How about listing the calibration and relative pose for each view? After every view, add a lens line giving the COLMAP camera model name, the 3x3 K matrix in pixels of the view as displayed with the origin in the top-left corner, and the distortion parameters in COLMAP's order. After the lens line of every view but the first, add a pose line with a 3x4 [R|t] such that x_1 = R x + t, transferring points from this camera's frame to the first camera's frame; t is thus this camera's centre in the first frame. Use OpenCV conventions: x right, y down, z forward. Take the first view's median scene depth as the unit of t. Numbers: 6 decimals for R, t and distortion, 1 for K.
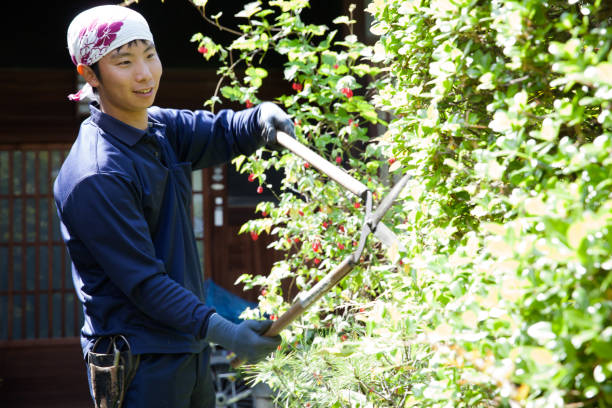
lens RADIAL K [[1376.6, 0, 305.7], [0, 1376.6, 221.1], [0, 0, 1]] dist [0.279894, -0.045223]
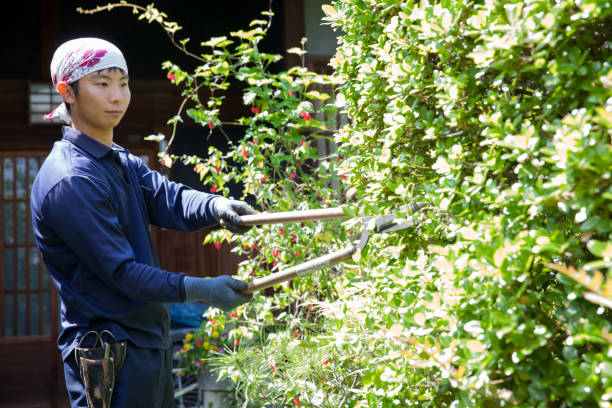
lens RADIAL K [[1369.3, 0, 306.0], [0, 1369.3, 204.0], [0, 0, 1]] dist [0.319928, -0.084375]
pose [[0.998672, 0.002659, 0.051454, -0.047454], [-0.002129, 0.999944, -0.010351, -0.020199], [-0.051478, 0.010228, 0.998622, -0.252370]]
